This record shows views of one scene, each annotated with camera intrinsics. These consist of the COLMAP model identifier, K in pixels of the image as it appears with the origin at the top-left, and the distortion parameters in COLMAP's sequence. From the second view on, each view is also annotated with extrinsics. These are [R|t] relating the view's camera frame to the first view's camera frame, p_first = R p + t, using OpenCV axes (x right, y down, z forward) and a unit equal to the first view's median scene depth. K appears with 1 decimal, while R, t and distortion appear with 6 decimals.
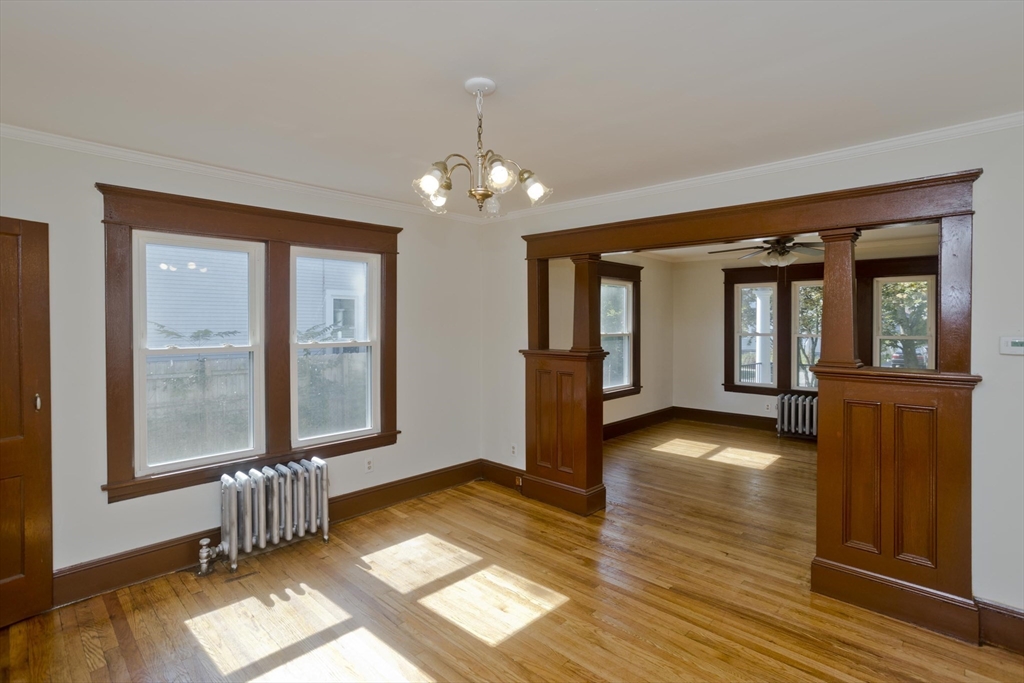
lens RADIAL K [[499.2, 0, 513.0], [0, 499.2, 338.9], [0, 0, 1]] dist [0.003276, 0.000560]
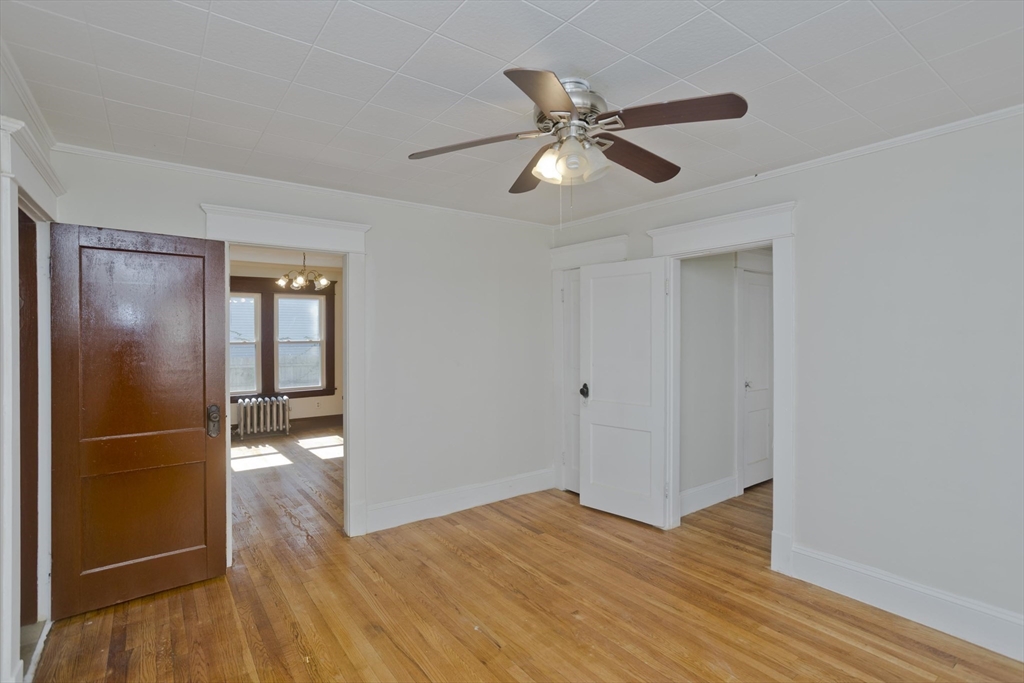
lens RADIAL K [[495.7, 0, 511.2], [0, 495.7, 334.3], [0, 0, 1]] dist [-0.000278, -0.000026]
pose [[0.983455, -0.001057, -0.181150, 0.938906], [-0.002600, 0.999798, -0.019948, 0.021900], [0.181134, 0.020089, 0.983253, -0.888477]]
